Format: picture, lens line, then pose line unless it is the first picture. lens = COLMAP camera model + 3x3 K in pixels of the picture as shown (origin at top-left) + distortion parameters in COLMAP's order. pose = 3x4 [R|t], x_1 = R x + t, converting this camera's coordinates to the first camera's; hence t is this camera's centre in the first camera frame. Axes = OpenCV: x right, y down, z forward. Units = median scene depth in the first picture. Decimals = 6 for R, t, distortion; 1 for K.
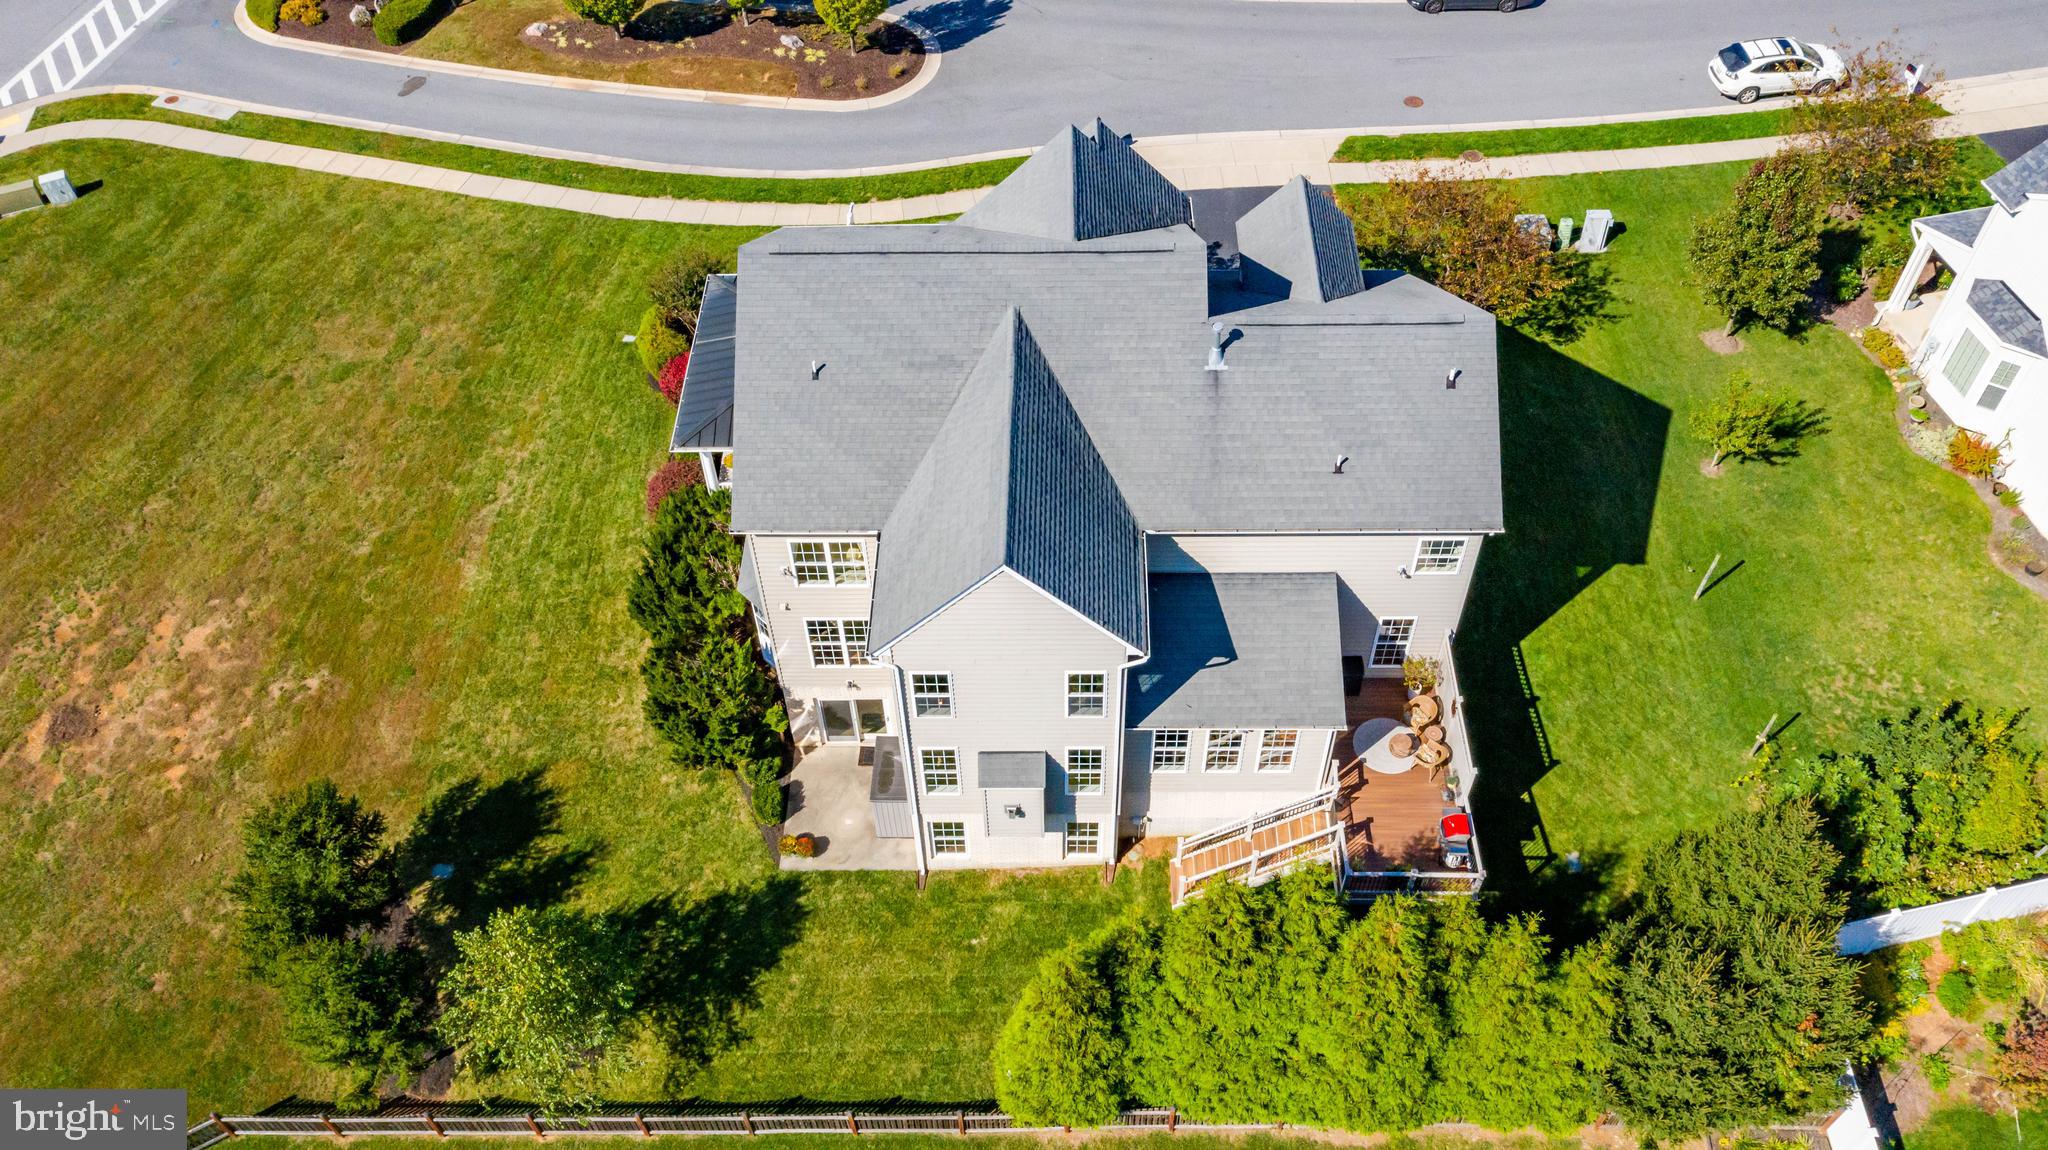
lens RADIAL K [[1610.7, 0, 1021.7], [0, 1610.7, 580.0], [0, 0, 1]] dist [0.008739, 0.007013]
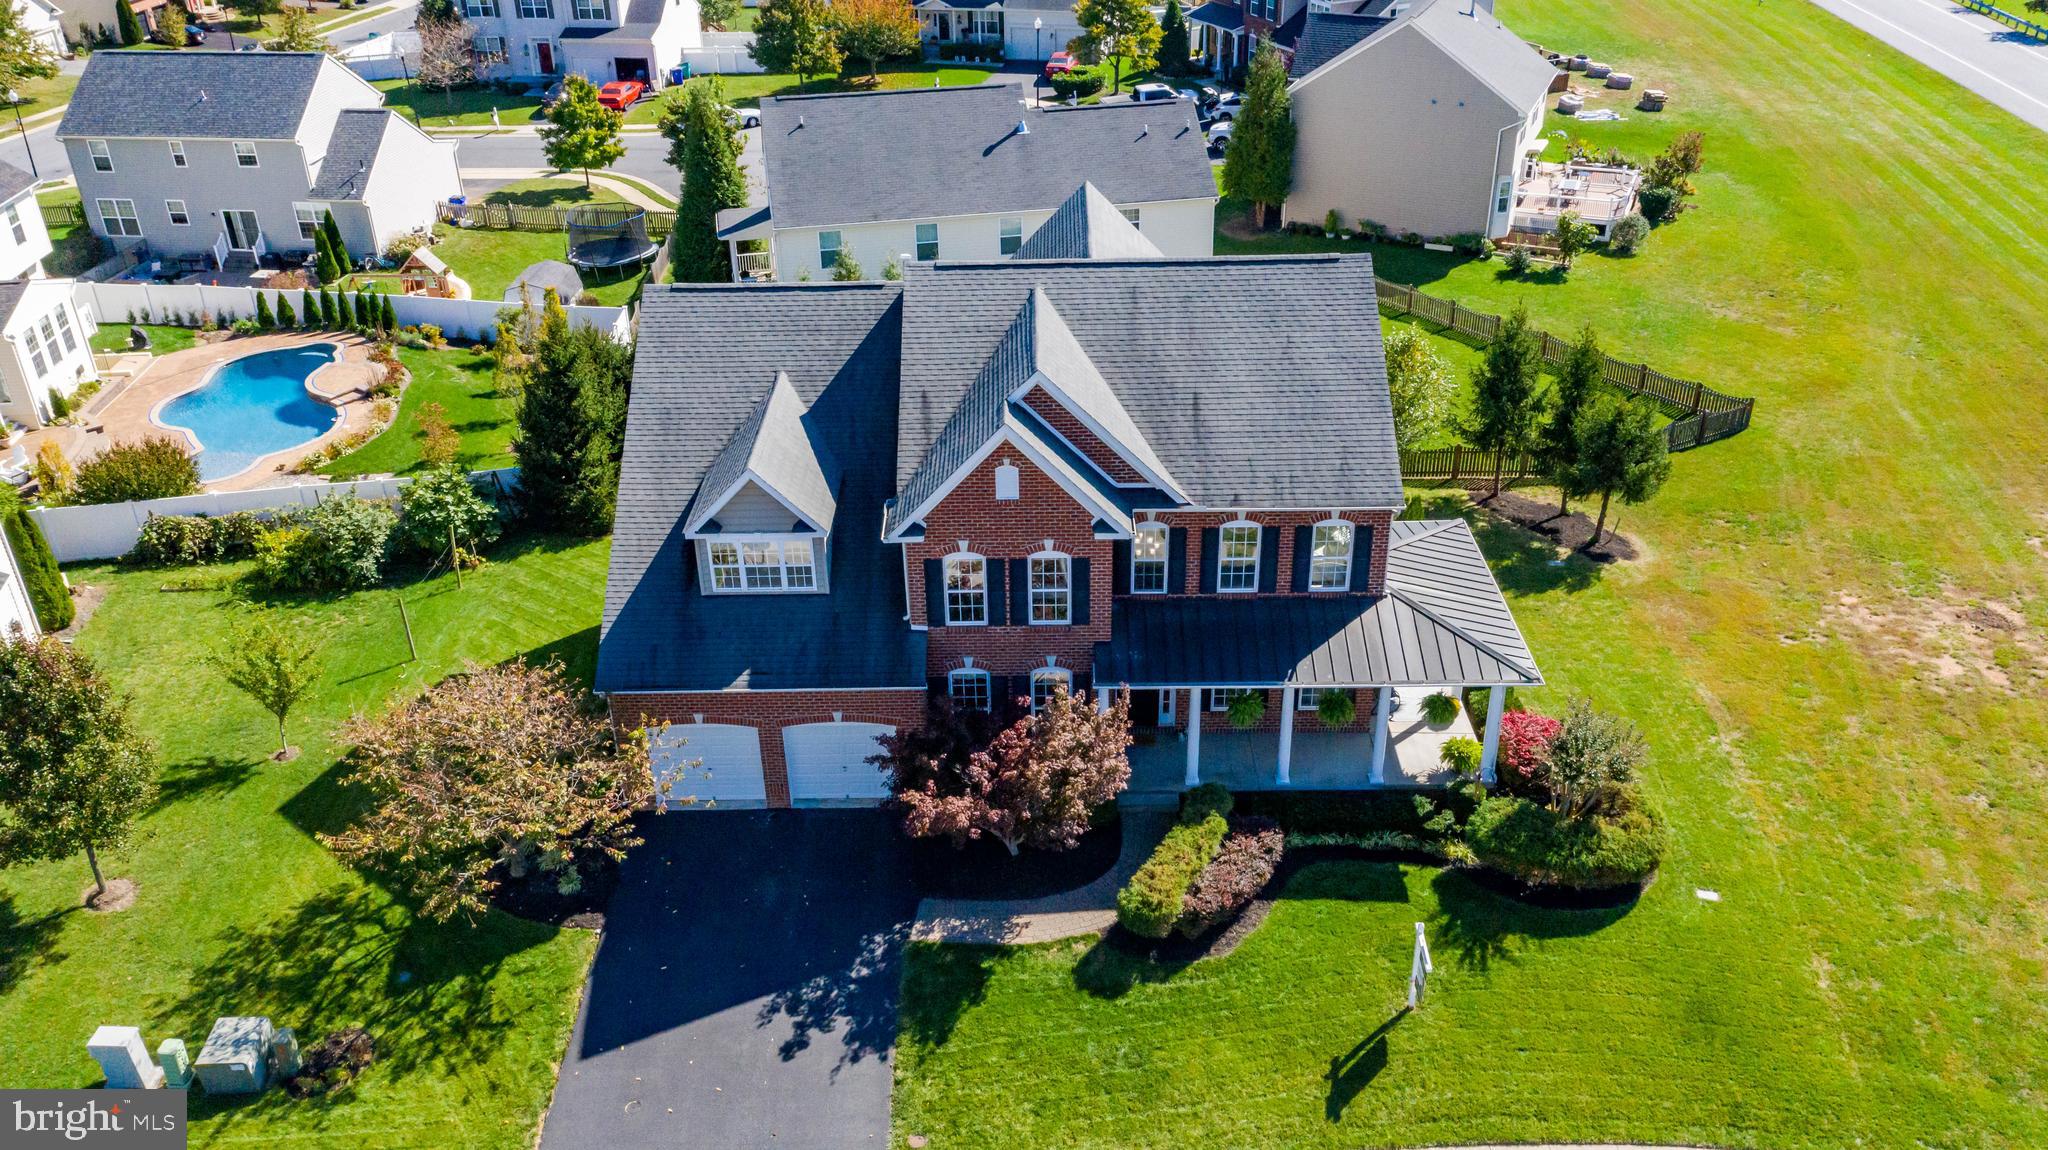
lens RADIAL K [[1621.9, 0, 1022.7], [0, 1621.9, 567.5], [0, 0, 1]] dist [0.004374, 0.009141]
pose [[-0.999255, 0.037143, 0.010452, 0.033901], [0.017031, 0.181488, 0.983246, -1.043251], [0.034624, 0.982691, -0.181985, 1.220125]]
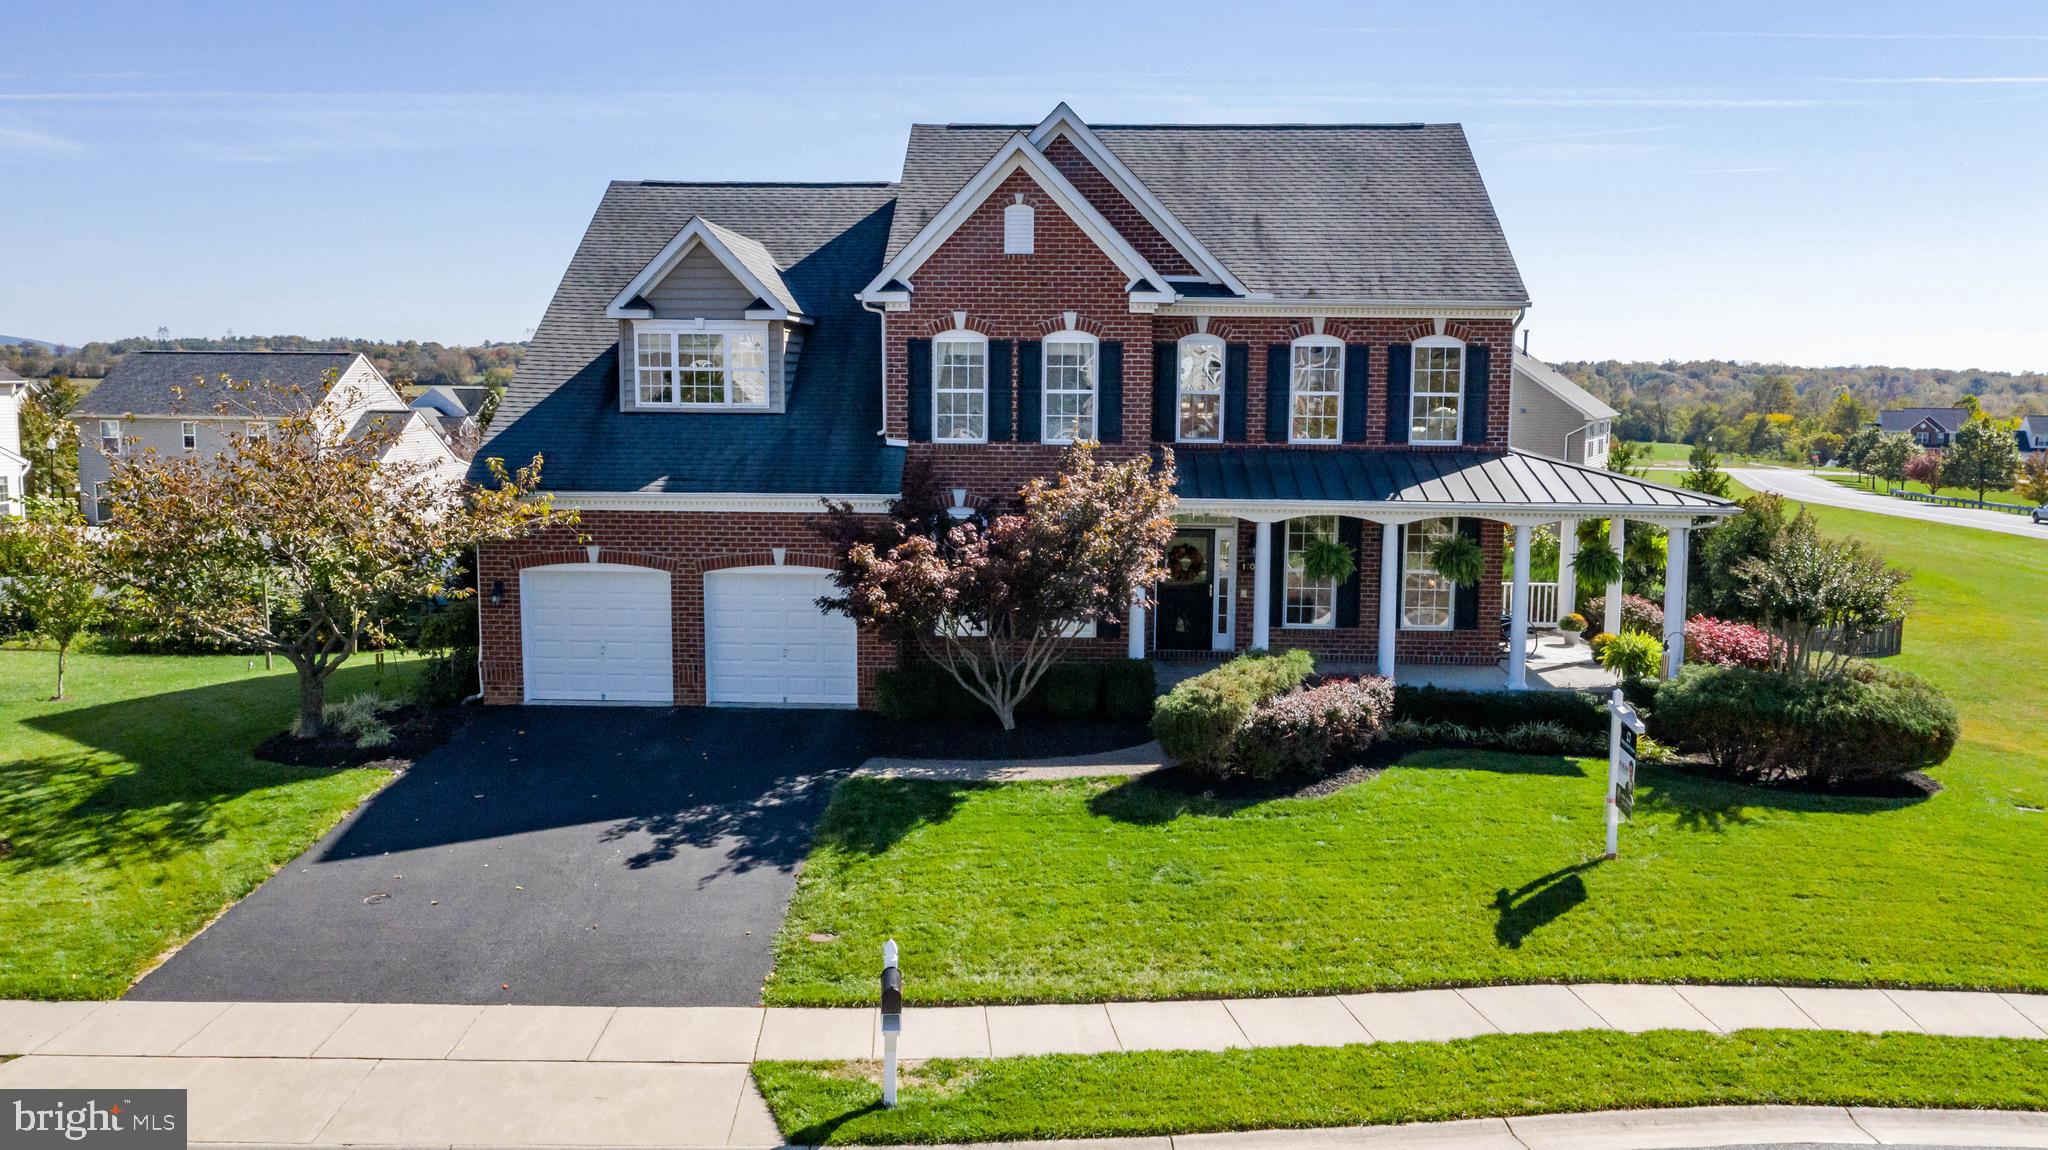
lens RADIAL K [[1619.2, 0, 1022.7], [0, 1619.2, 568.8], [0, 0, 1]] dist [0.012710, -0.001458]
pose [[-0.999612, 0.008570, 0.026517, 0.031431], [0.026871, 0.548667, 0.835609, -0.714643], [-0.007388, 0.835997, -0.548684, 1.489002]]
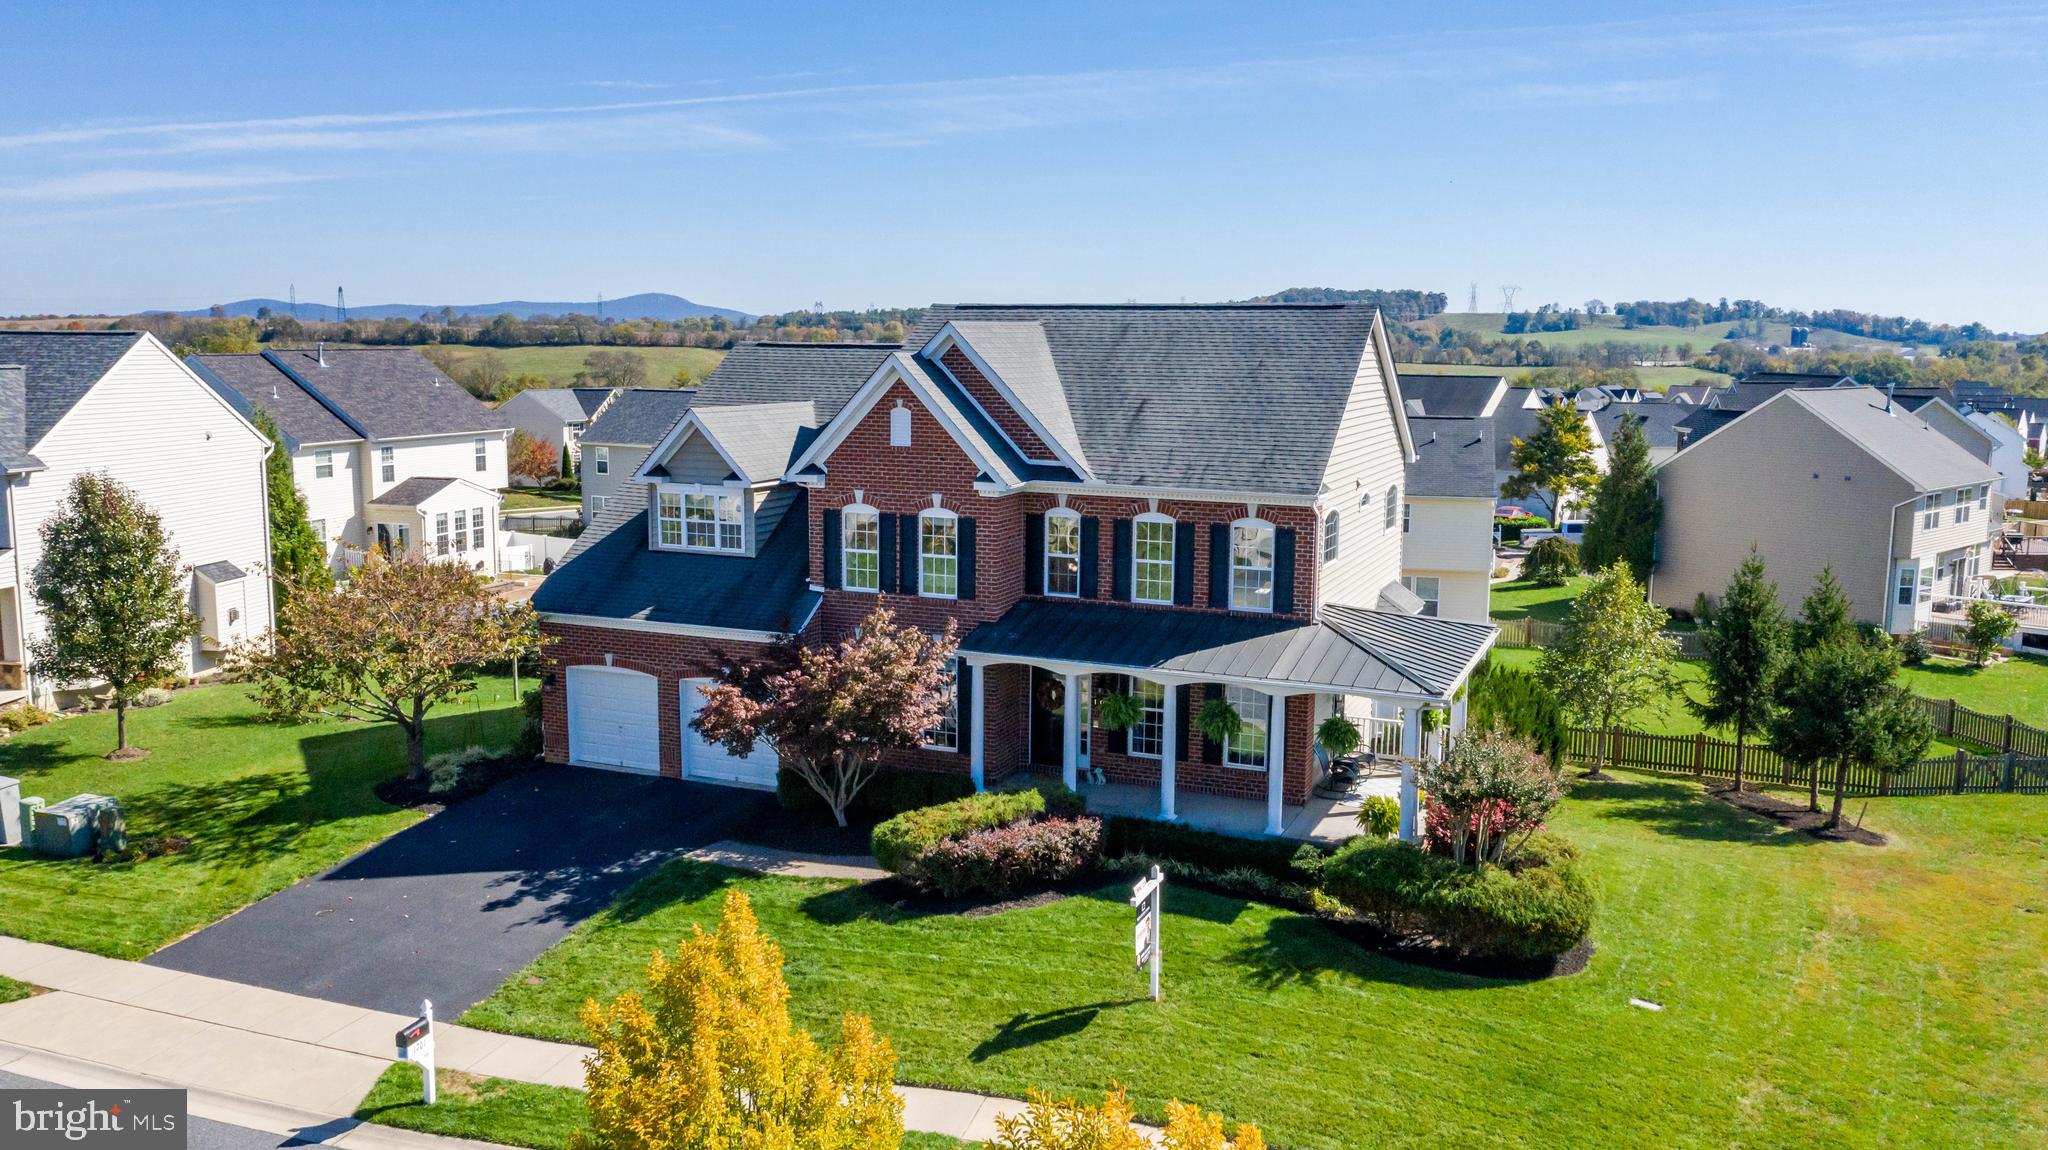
lens RADIAL K [[1621.9, 0, 1022.7], [0, 1621.9, 567.5], [0, 0, 1]] dist [0.004374, 0.009141]
pose [[-0.923934, -0.042745, 0.380155, -0.311935], [0.298779, 0.539969, 0.786870, -0.830101], [-0.238907, 0.840599, -0.486125, 1.461952]]
